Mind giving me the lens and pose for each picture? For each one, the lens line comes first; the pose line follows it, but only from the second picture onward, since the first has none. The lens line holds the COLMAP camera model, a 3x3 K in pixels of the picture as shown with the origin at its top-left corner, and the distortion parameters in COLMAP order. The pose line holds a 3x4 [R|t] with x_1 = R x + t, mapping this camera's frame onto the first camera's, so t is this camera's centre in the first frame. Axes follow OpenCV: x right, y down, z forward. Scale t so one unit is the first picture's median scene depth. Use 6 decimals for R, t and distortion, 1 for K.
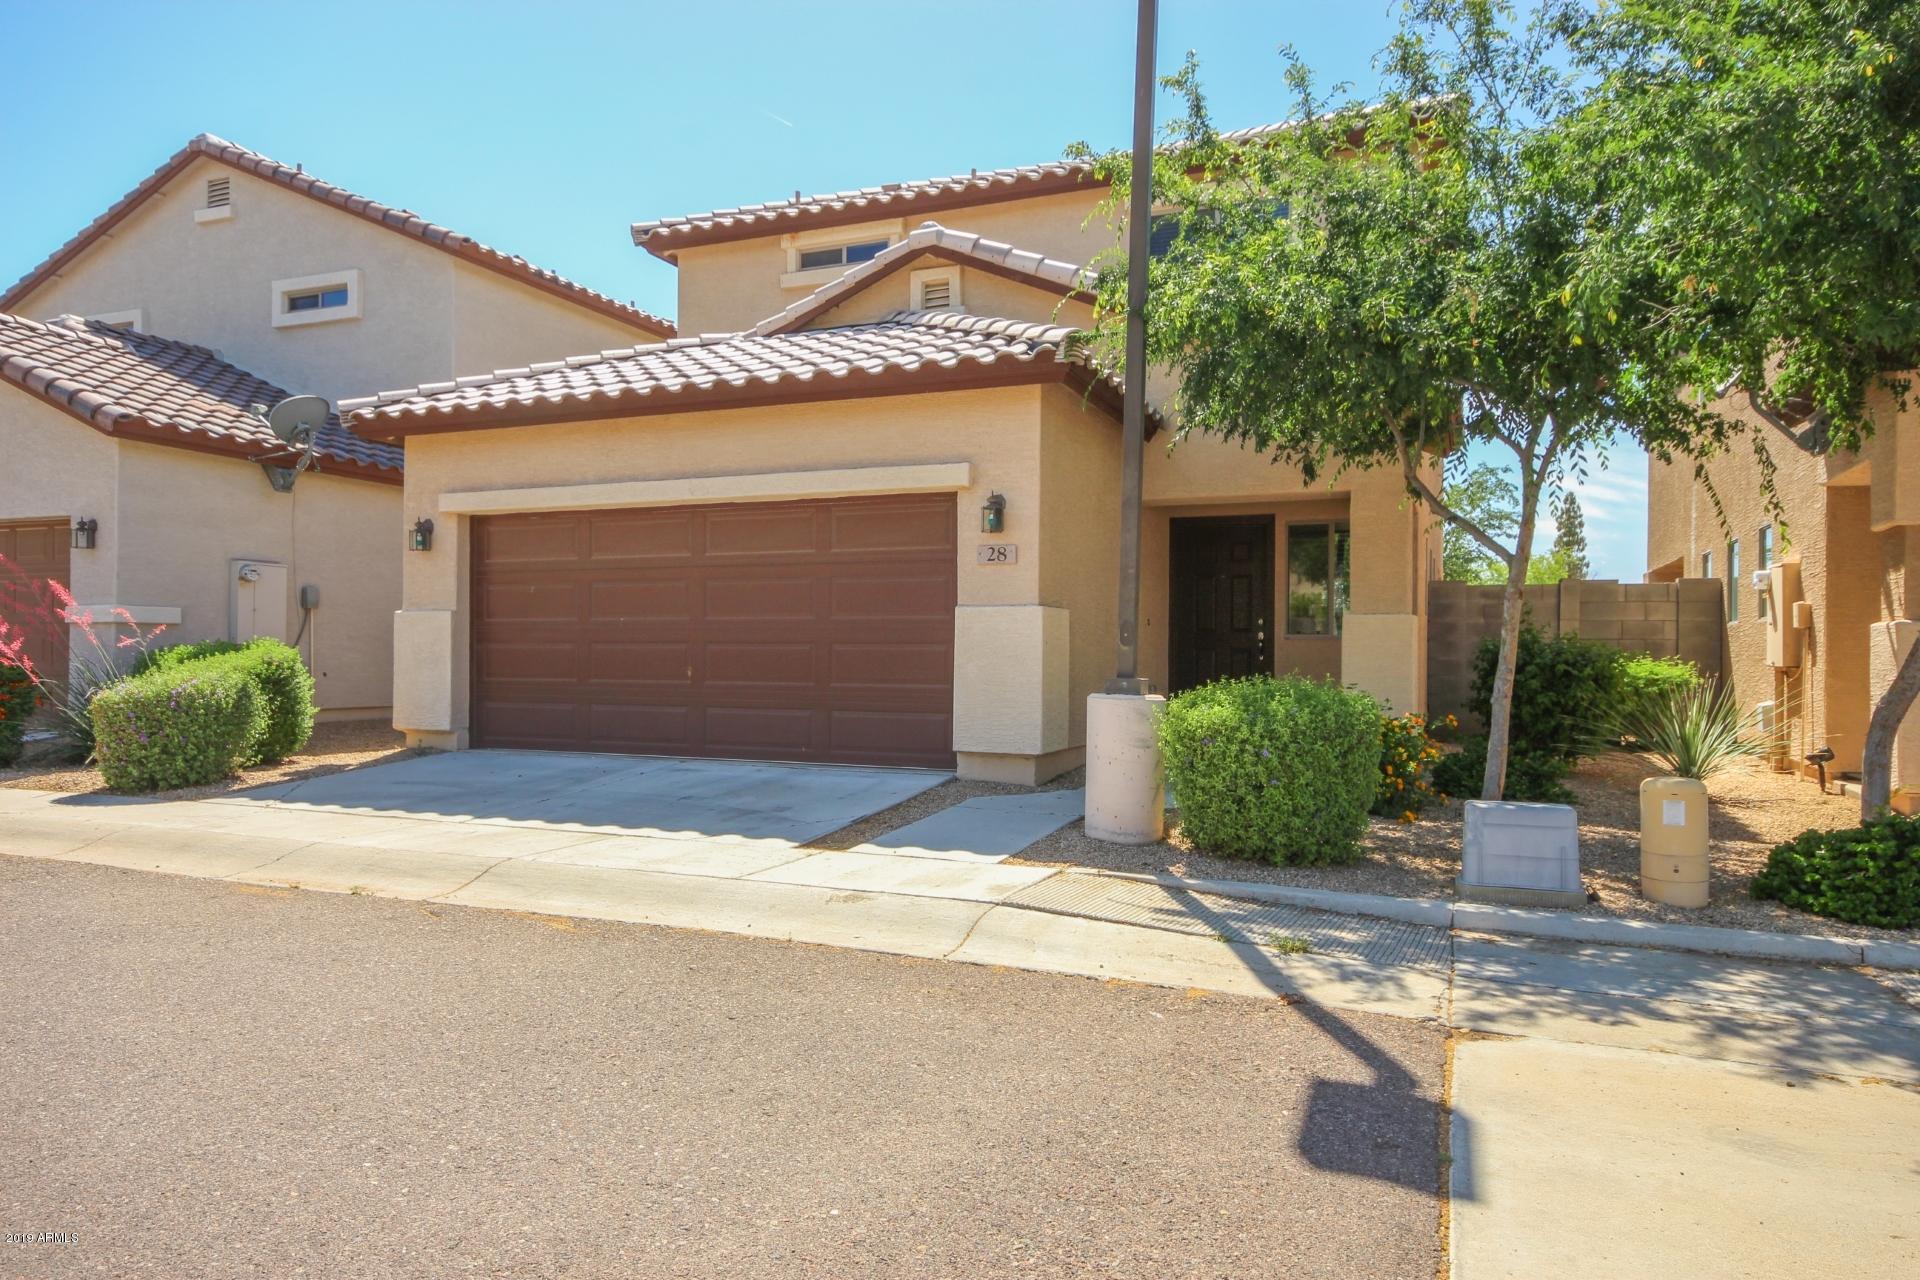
lens RADIAL K [[1207.9, 0, 960.0], [0, 1207.9, 640.0], [0, 0, 1]] dist [-0.028485, 0.066426]
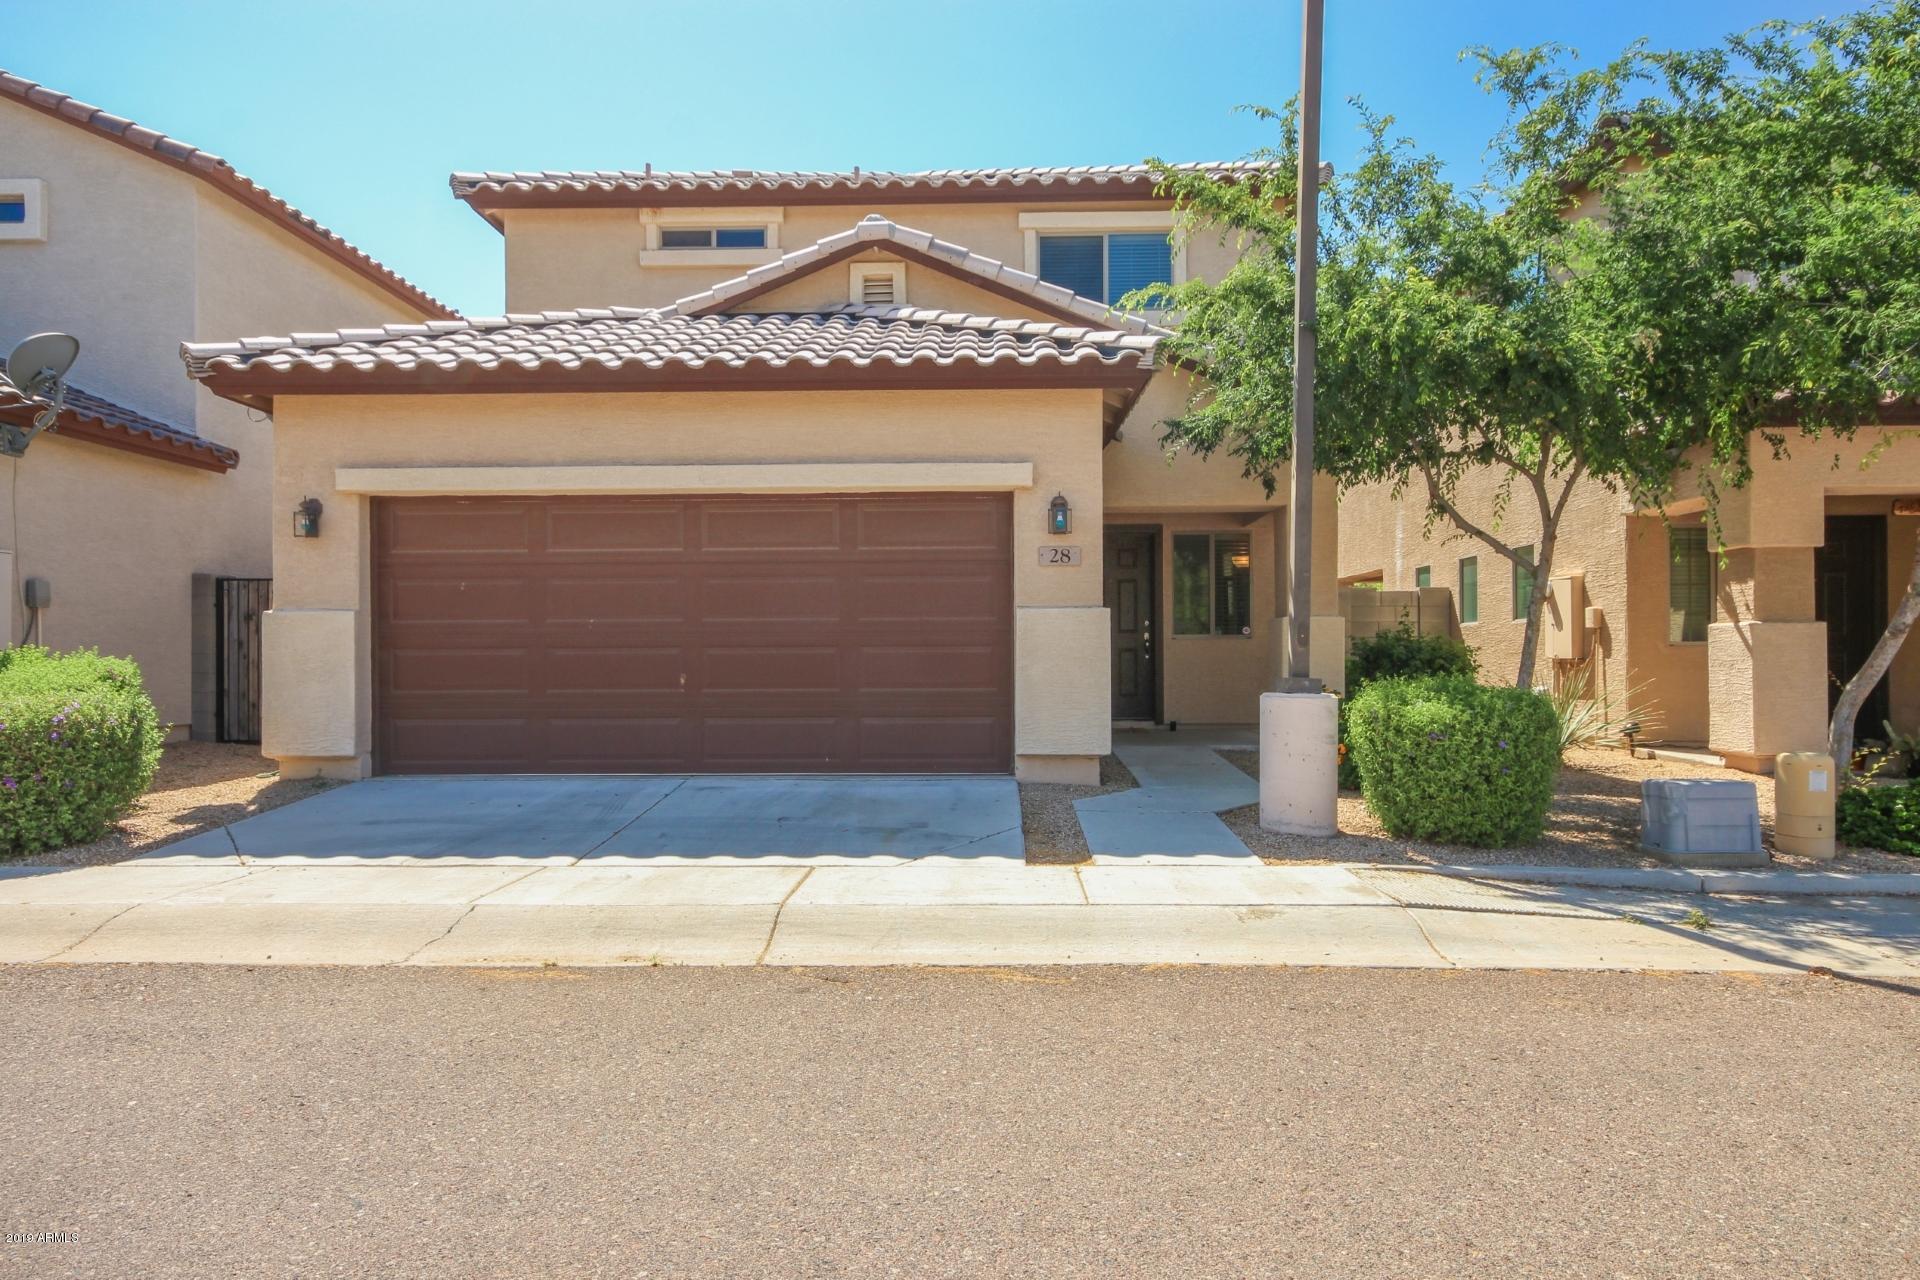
lens RADIAL K [[1130.6, 0, 982.2], [0, 1130.6, 647.5], [0, 0, 1]] dist [0.009664, 0.001762]
pose [[0.933898, -0.008206, 0.357446, -0.296262], [0.006564, 0.999962, 0.005808, -0.000898], [-0.357479, -0.003078, 0.933916, 0.120013]]
